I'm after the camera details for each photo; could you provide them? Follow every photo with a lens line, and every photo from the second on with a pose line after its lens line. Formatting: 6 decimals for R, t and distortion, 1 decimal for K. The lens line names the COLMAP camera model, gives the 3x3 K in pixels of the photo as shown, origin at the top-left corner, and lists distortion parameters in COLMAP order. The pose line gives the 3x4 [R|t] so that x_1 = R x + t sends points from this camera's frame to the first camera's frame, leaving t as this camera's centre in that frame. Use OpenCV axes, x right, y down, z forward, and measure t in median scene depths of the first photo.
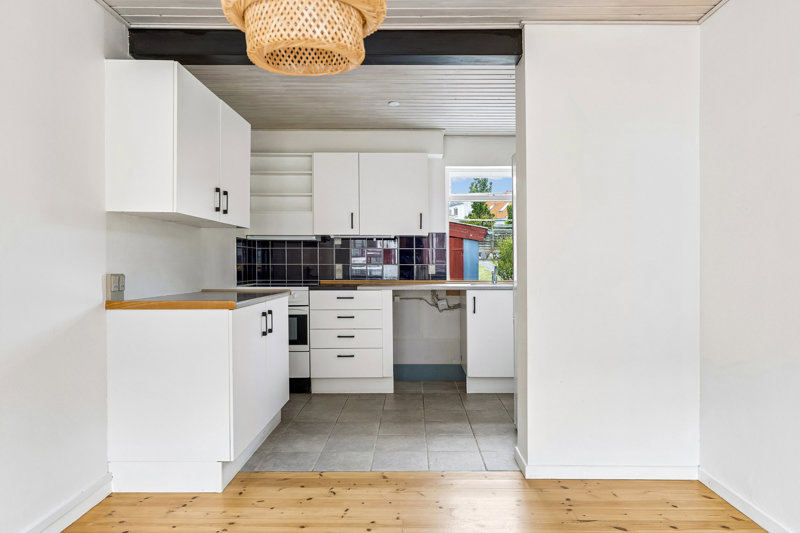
lens RADIAL K [[543.5, 0, 400.0], [0, 543.5, 266.5], [0, 0, 1]] dist [0.002014, 0.000172]
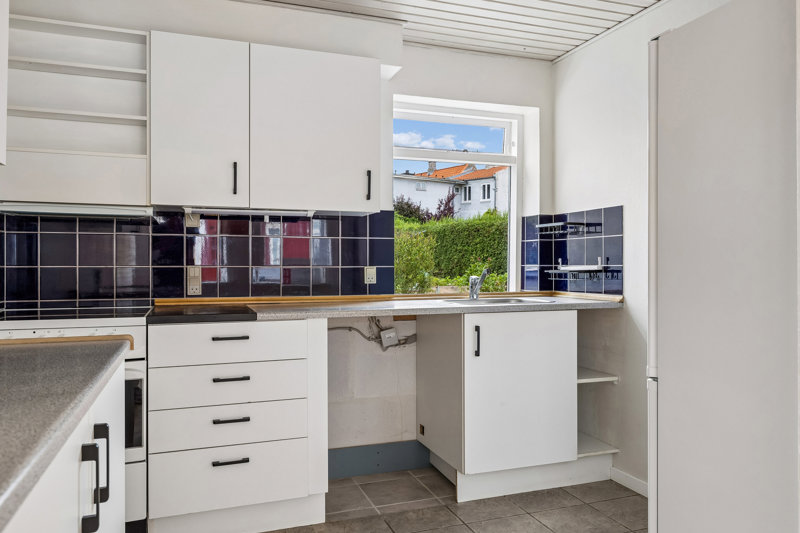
lens RADIAL K [[604.8, 0, 400.4], [0, 604.8, 248.1], [0, 0, 1]] dist [-0.004791, -0.001601]
pose [[0.928844, 0.009313, 0.370353, -0.150057], [0.000081, 0.999679, -0.025343, -0.006882], [-0.370470, 0.023570, 0.928545, 0.431107]]
